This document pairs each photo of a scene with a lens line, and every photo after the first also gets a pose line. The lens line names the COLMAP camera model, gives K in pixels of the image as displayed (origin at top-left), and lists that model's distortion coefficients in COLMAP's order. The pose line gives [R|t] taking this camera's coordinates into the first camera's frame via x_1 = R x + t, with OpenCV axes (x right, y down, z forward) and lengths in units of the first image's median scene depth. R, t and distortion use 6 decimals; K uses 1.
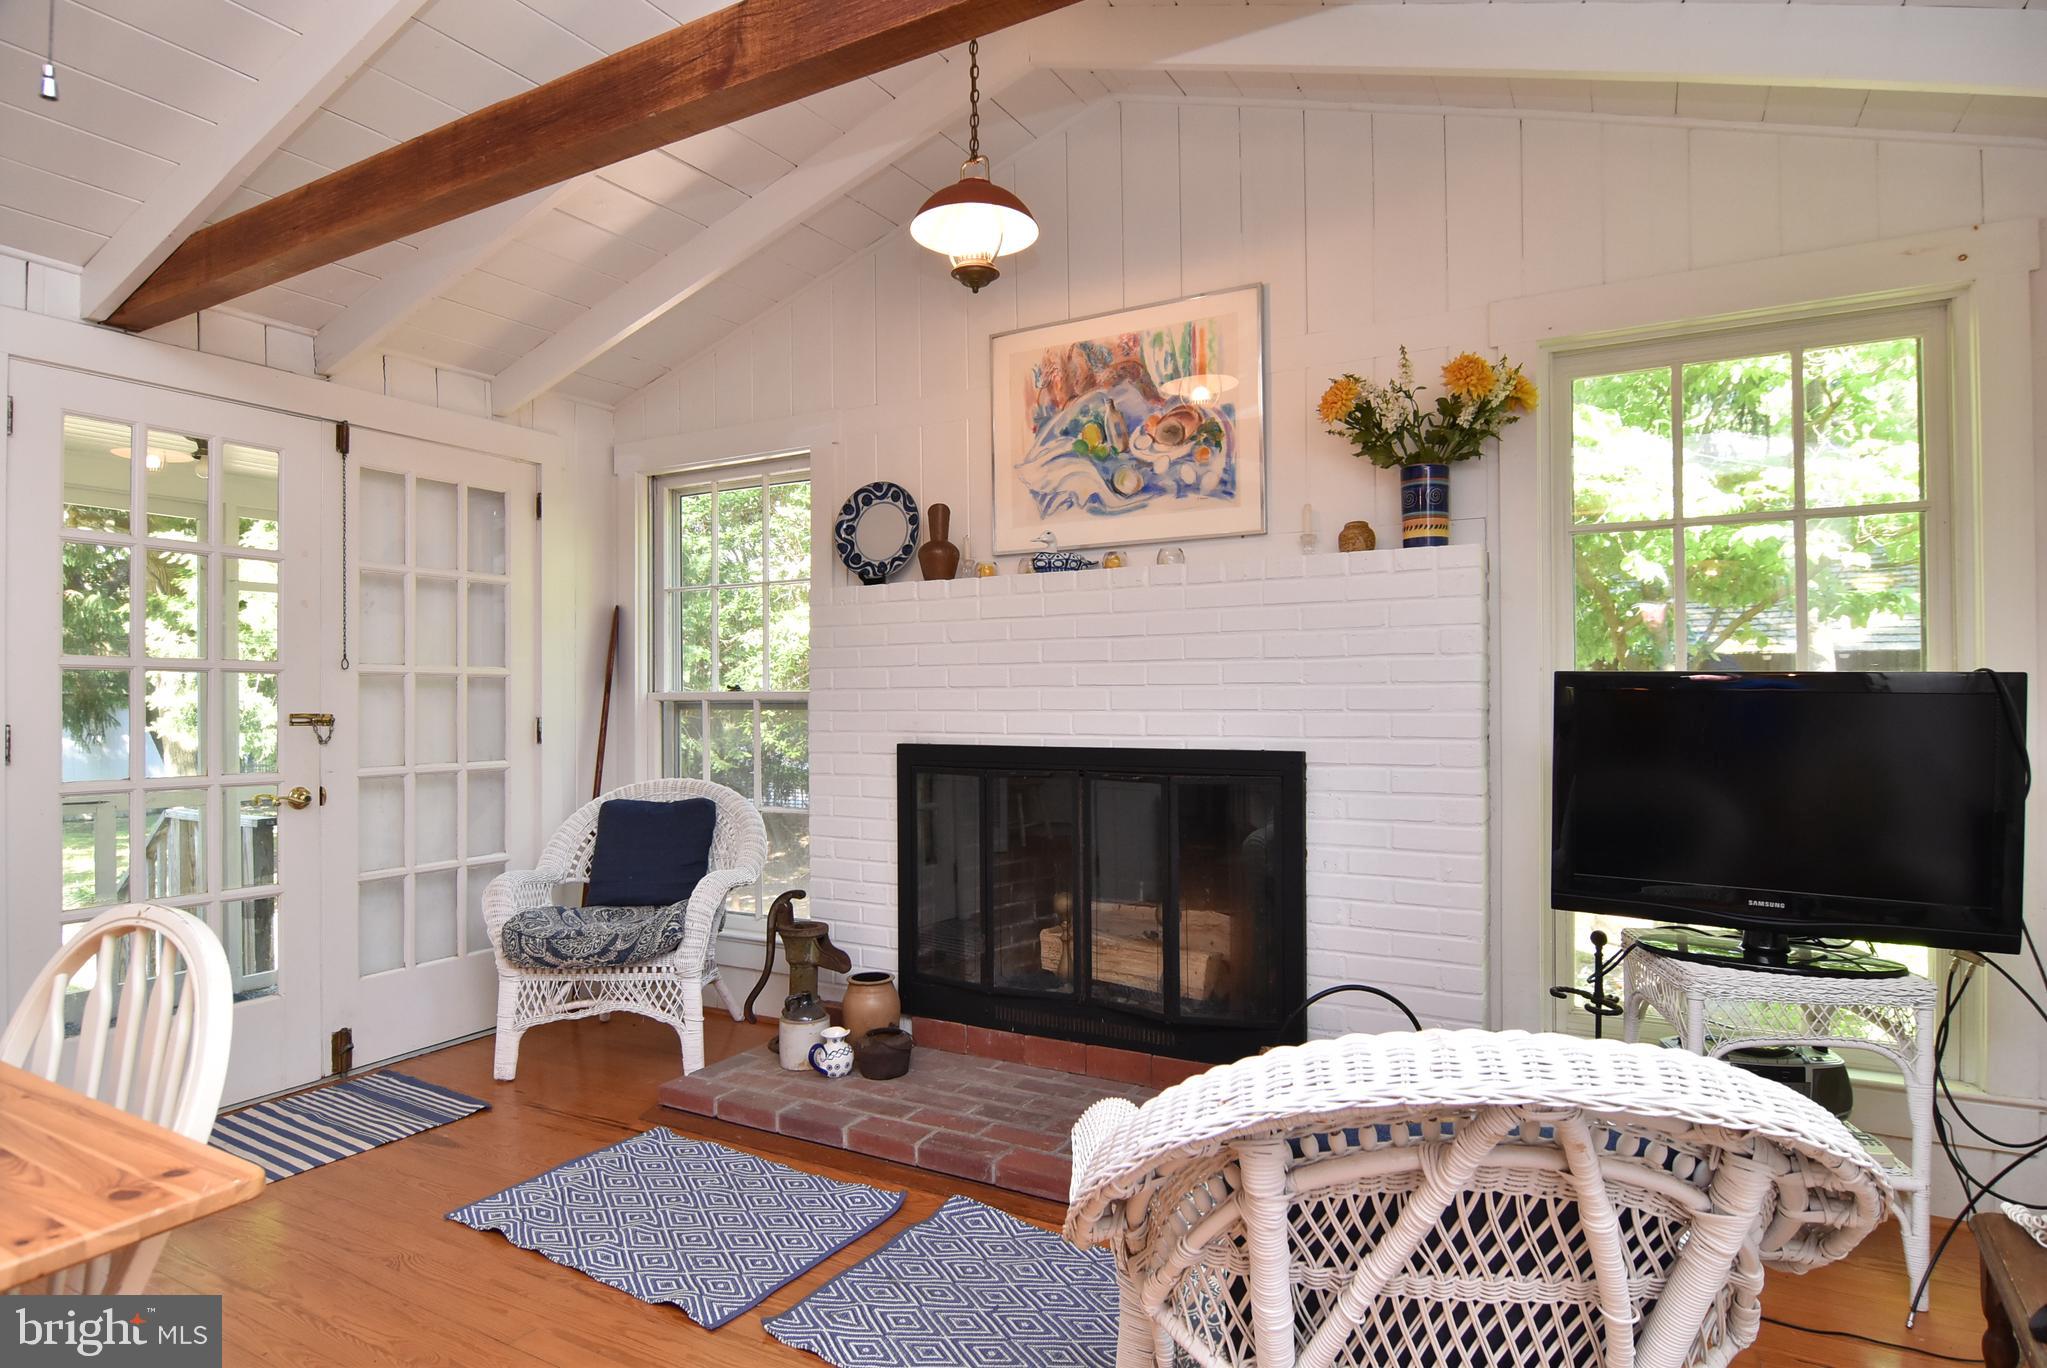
lens RADIAL K [[1111.7, 0, 1025.6], [0, 1111.7, 683.7], [0, 0, 1]] dist [-0.010793, -0.010535]
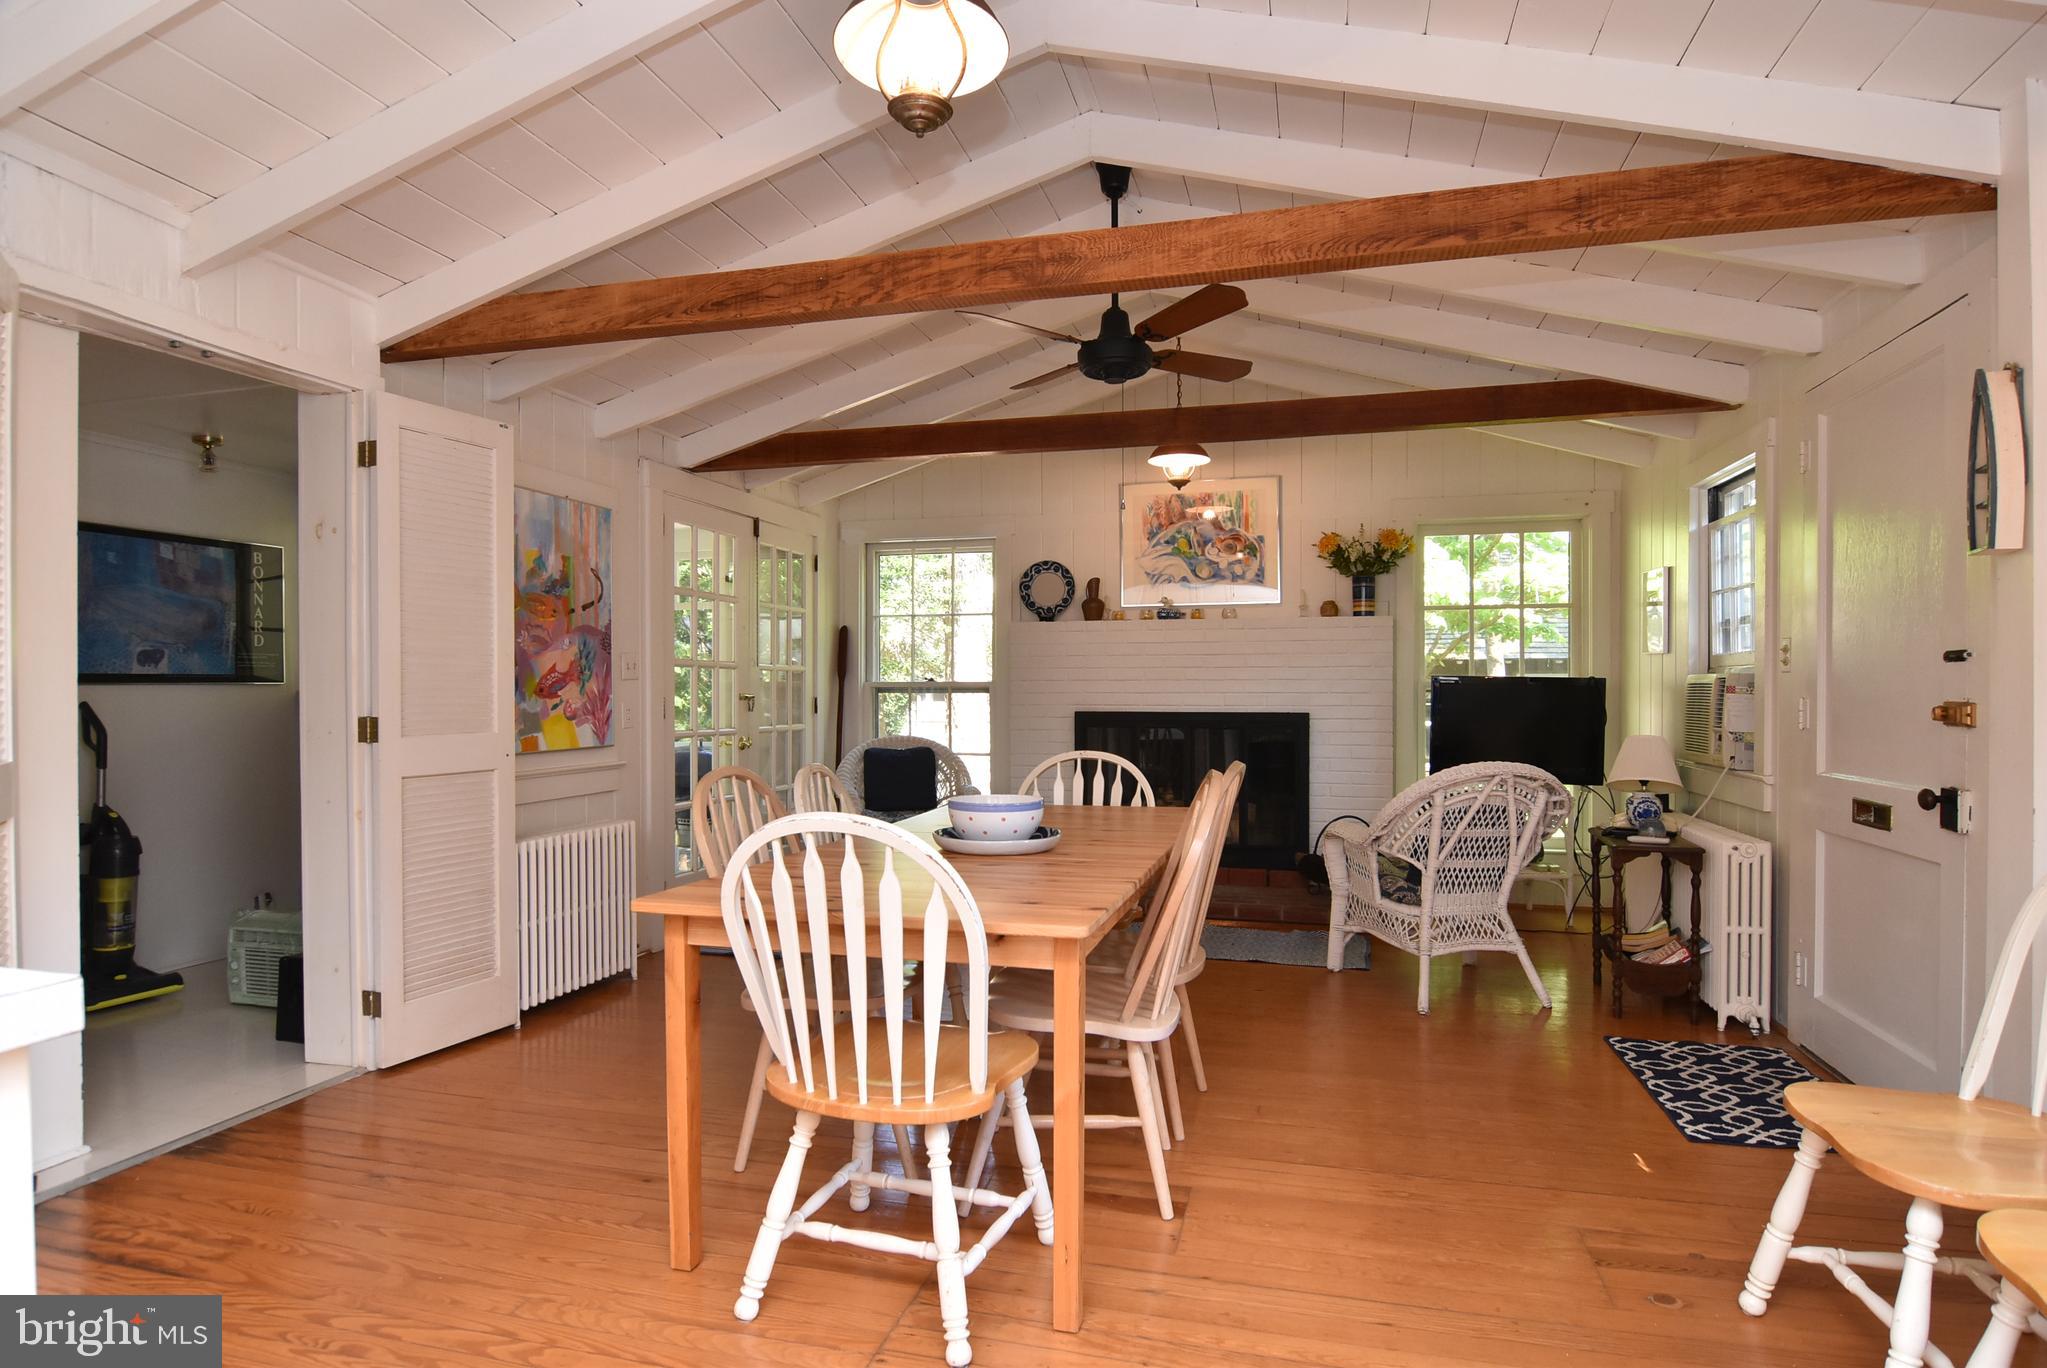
lens RADIAL K [[1111.7, 0, 1025.0], [0, 1111.7, 688.5], [0, 0, 1]] dist [-0.010793, -0.010535]
pose [[0.971631, 0.006490, 0.236414, -0.636625], [-0.009835, 0.999868, 0.012971, -0.006189], [-0.236298, -0.014929, 0.971566, -0.744096]]
